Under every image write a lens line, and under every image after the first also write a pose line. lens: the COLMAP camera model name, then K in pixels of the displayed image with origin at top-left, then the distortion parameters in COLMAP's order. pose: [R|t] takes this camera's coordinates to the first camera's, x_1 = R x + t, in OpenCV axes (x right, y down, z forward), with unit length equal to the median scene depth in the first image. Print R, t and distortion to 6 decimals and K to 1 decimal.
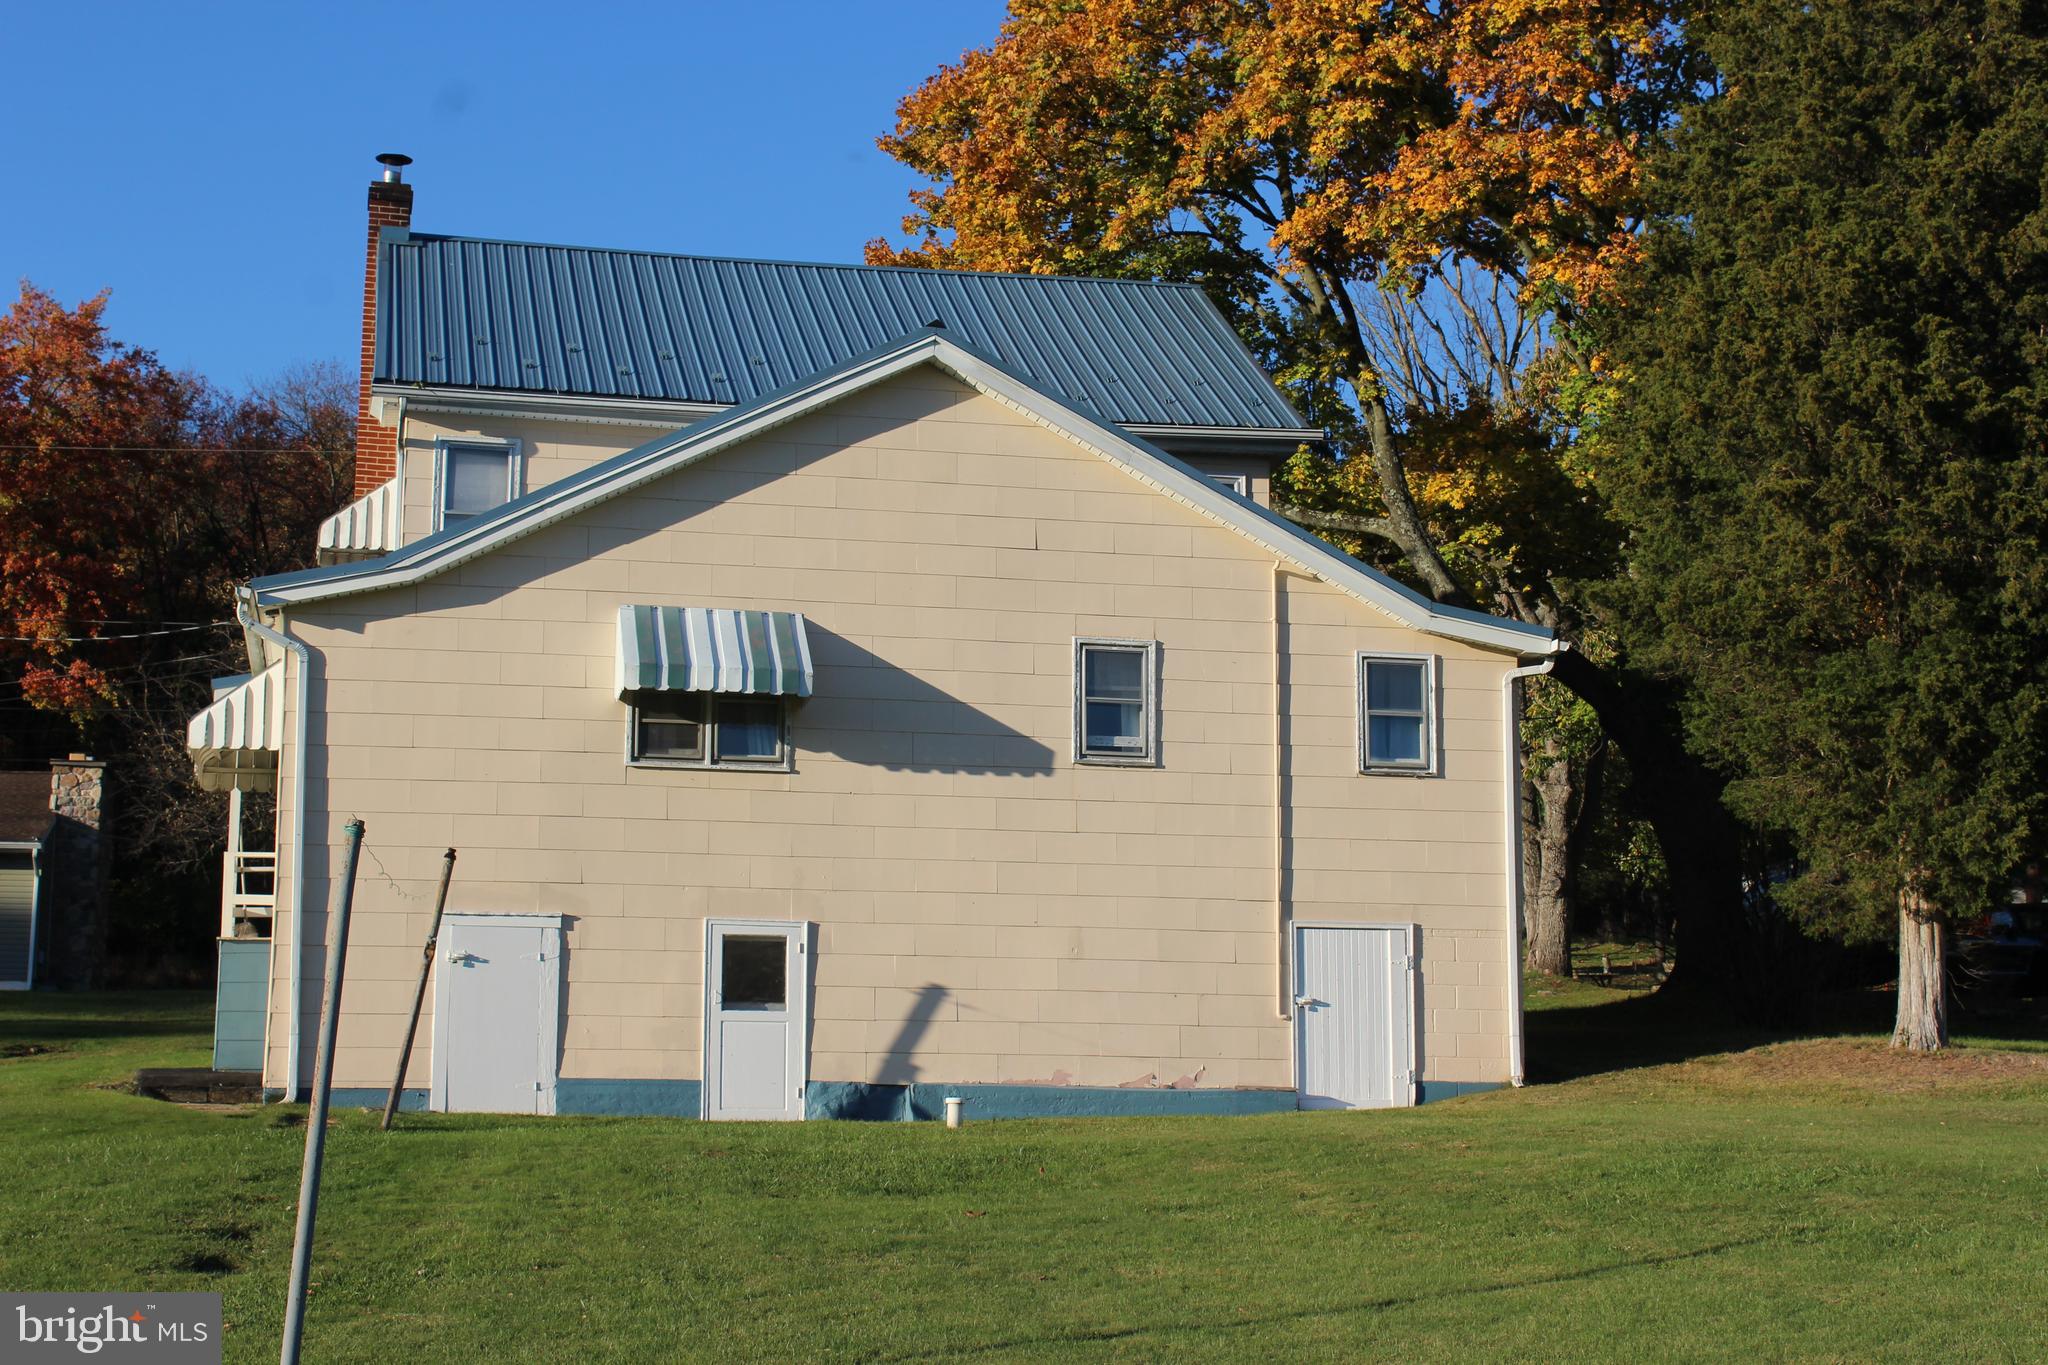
lens RADIAL K [[3083.7, 0, 1024.0], [0, 3083.7, 682.5], [0, 0, 1]] dist [0.116973, 0.012782]
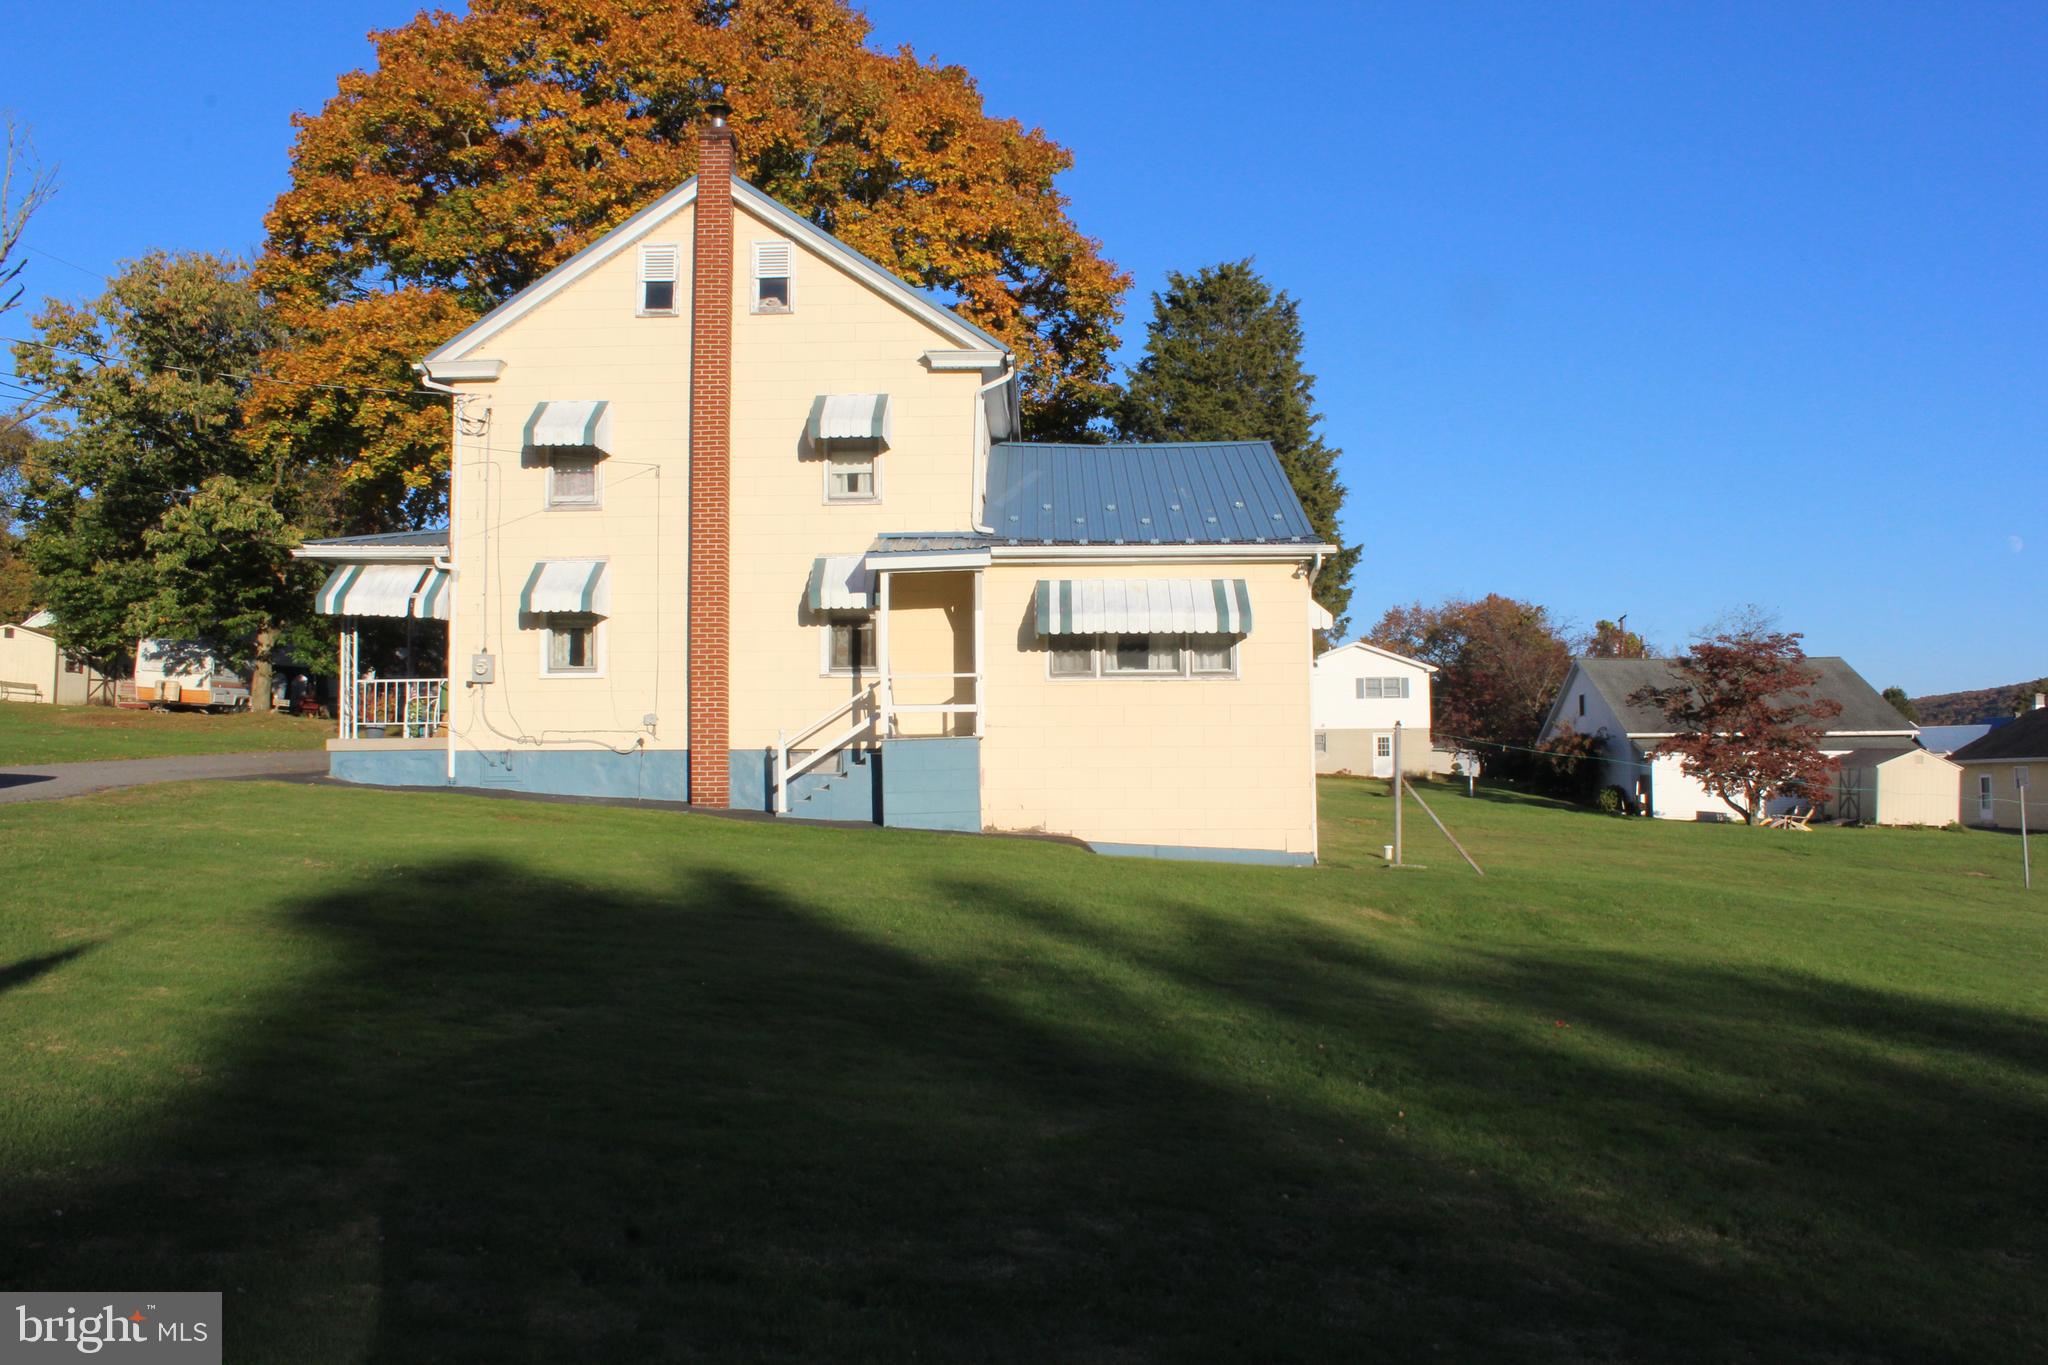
lens RADIAL K [[1670.5, 0, 1024.0], [0, 1670.5, 682.5], [0, 0, 1]] dist [-0.164703, 0.138619]
pose [[0.200623, 0.043486, 0.978703, -1.077860], [-0.156039, 0.987679, -0.011898, 0.070876], [-0.967162, -0.150328, 0.204936, 0.914997]]
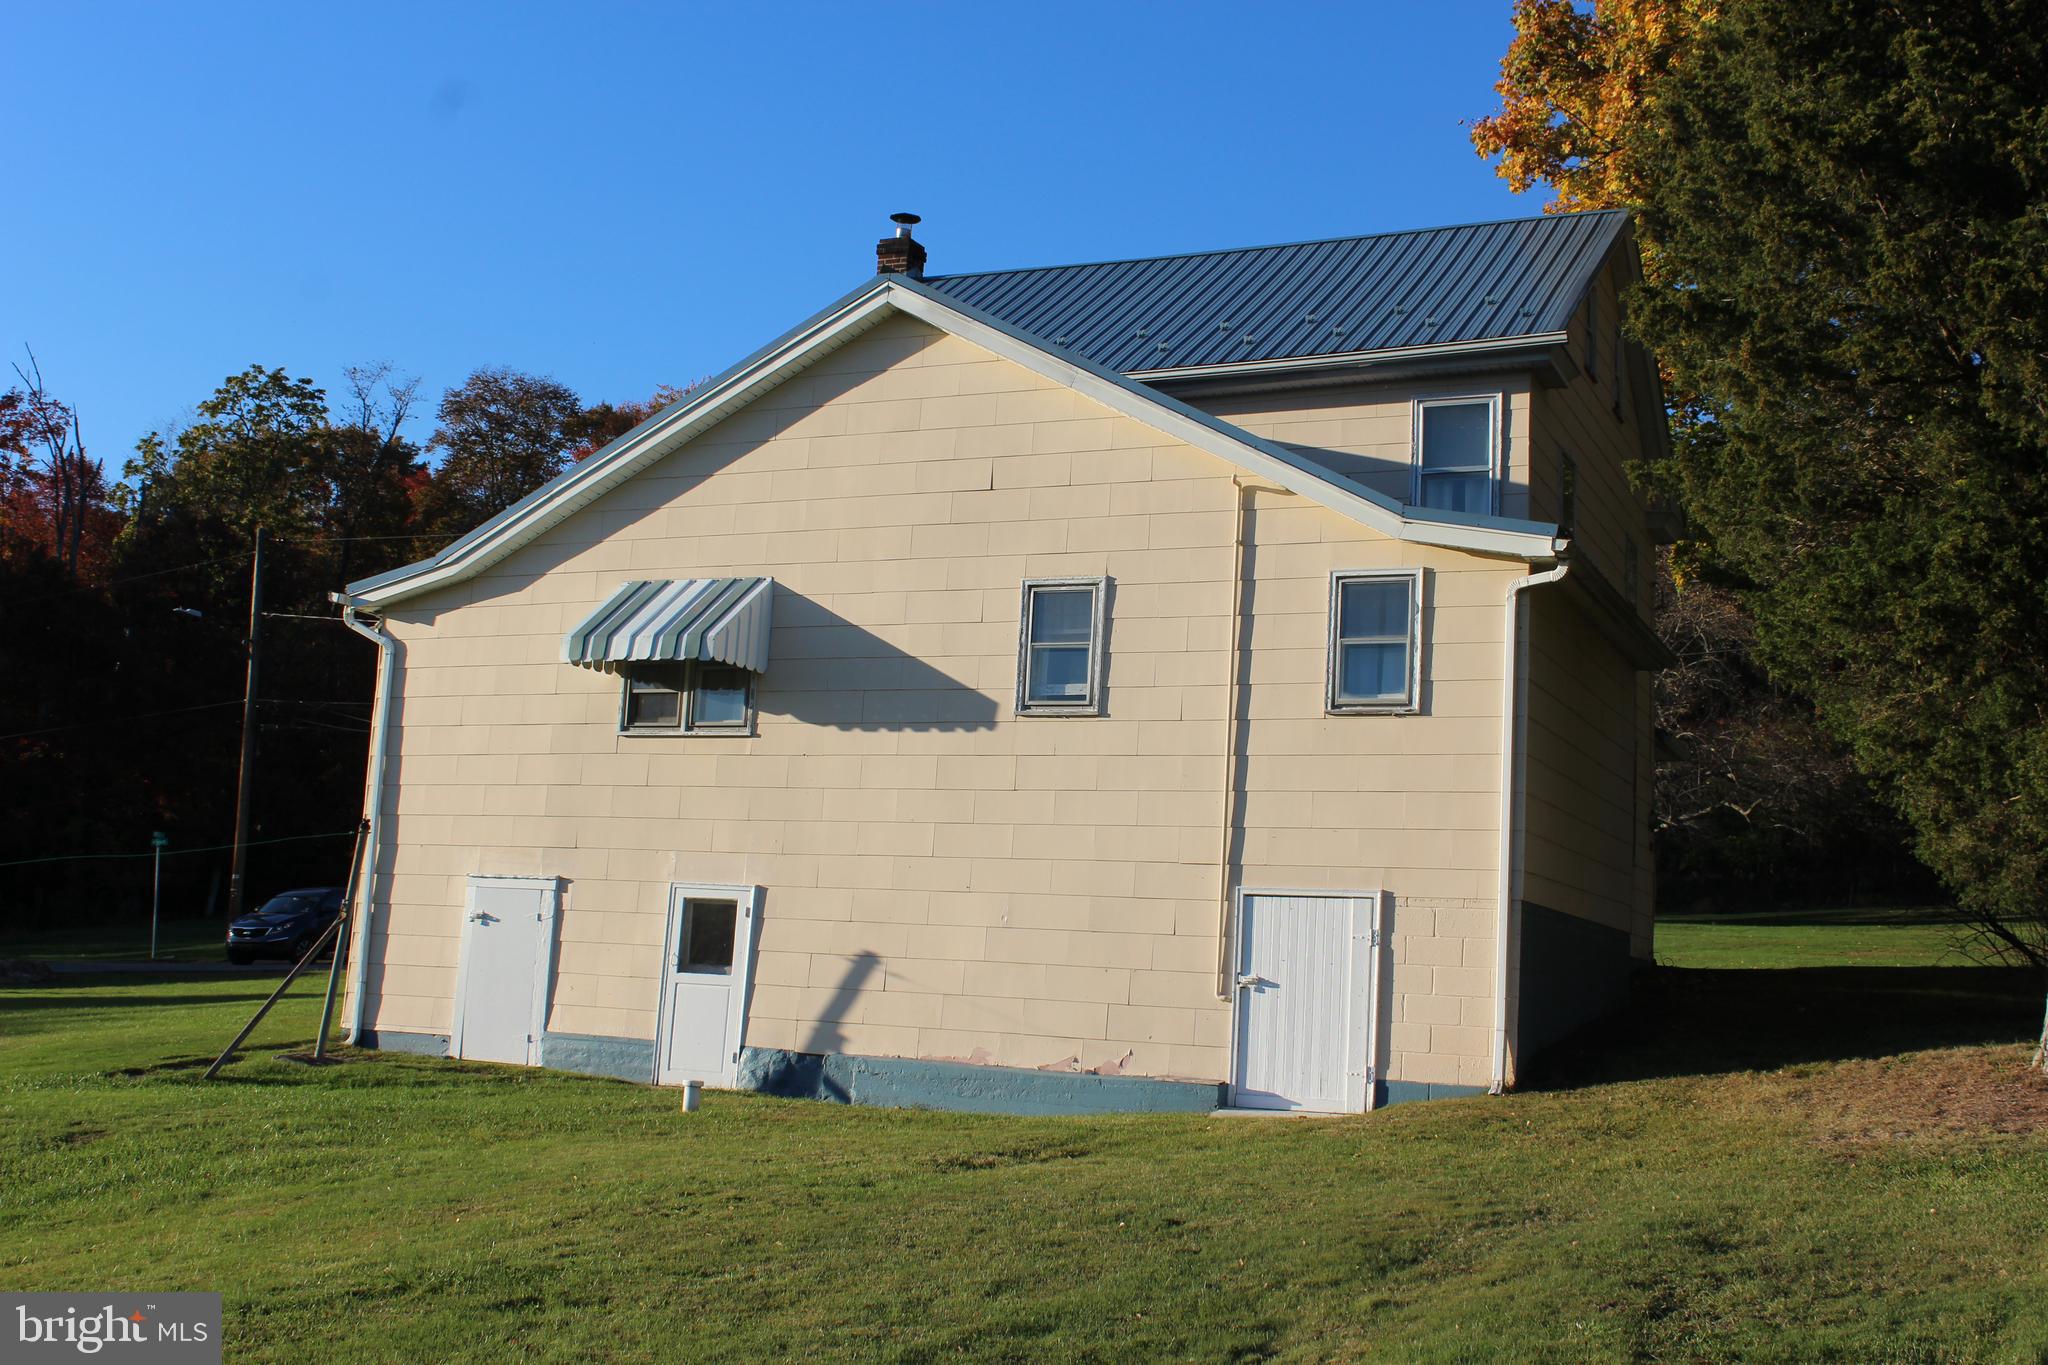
lens RADIAL K [[2147.8, 0, 1021.5], [0, 2147.8, 658.6], [0, 0, 1]] dist [-0.002407, -0.002507]
pose [[0.798081, -0.054329, -0.600096, 0.408214], [0.052516, 0.998409, -0.020548, 0.022559], [0.600257, -0.015116, 0.799664, 0.487073]]
